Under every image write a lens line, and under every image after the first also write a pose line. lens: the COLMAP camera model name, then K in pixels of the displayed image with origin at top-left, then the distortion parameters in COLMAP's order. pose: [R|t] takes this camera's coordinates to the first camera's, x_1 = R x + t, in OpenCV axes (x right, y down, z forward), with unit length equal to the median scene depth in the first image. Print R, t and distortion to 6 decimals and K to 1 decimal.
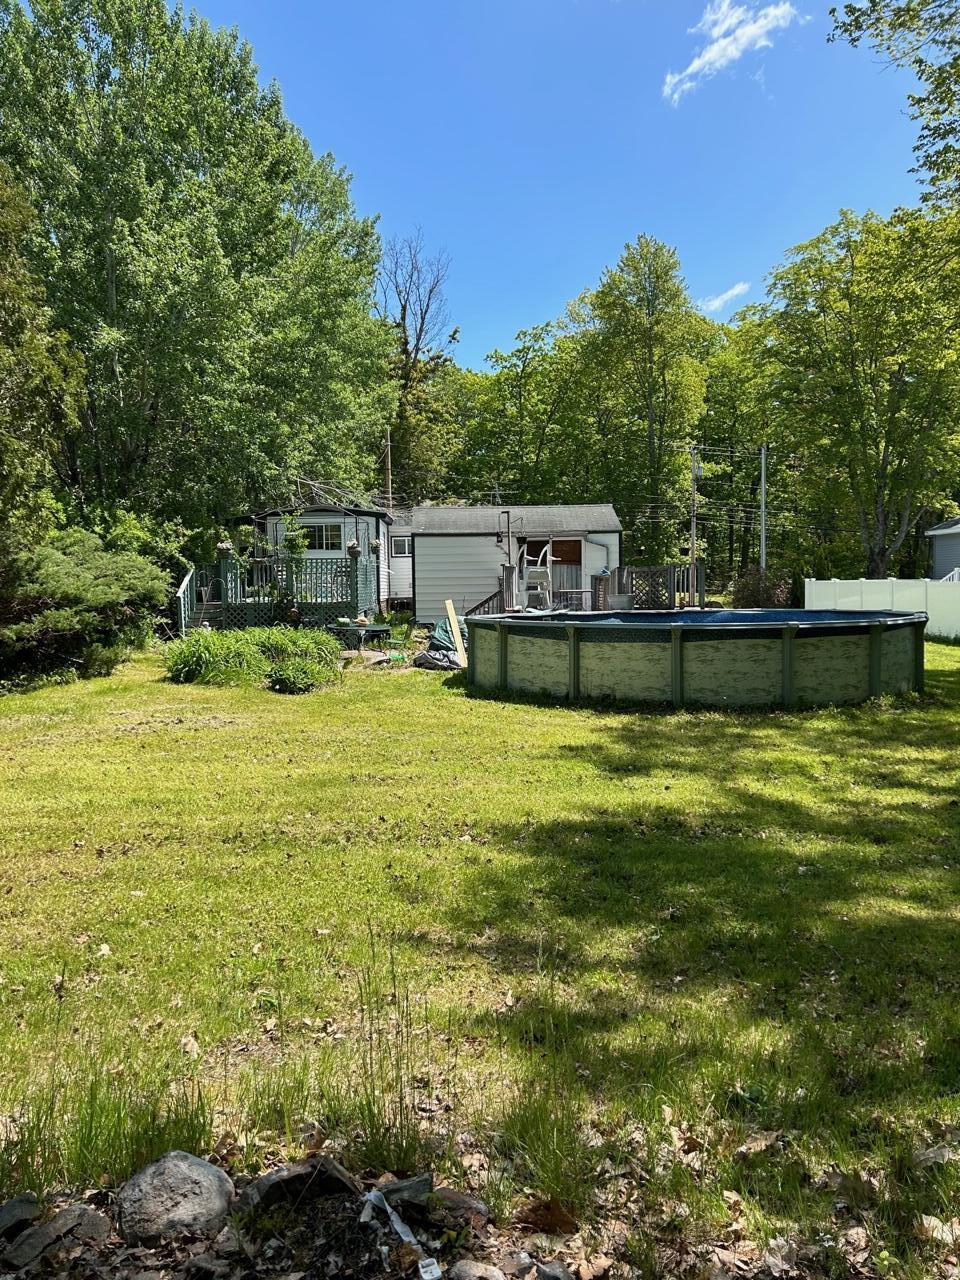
lens RADIAL K [[971.8, 0, 483.2], [0, 971.8, 643.2], [0, 0, 1]] dist [0.051919, -0.058509]
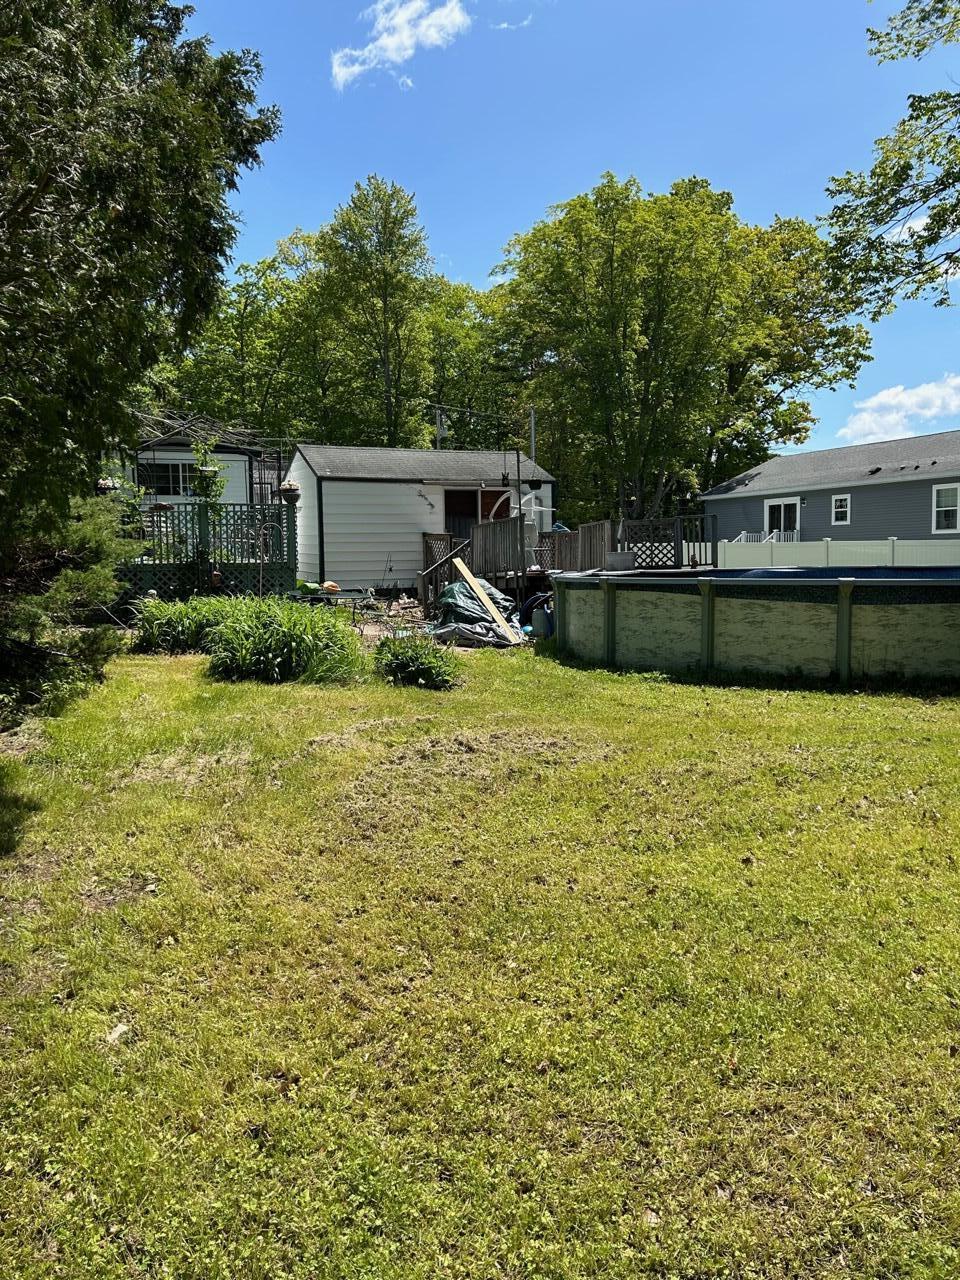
lens RADIAL K [[971.8, 0, 478.2], [0, 971.8, 634.8], [0, 0, 1]] dist [0.051919, -0.058509]
pose [[0.930598, -0.030362, 0.364783, -0.325525], [0.022001, 0.999392, 0.027058, -0.003512], [-0.365382, -0.017155, 0.930699, 0.277941]]
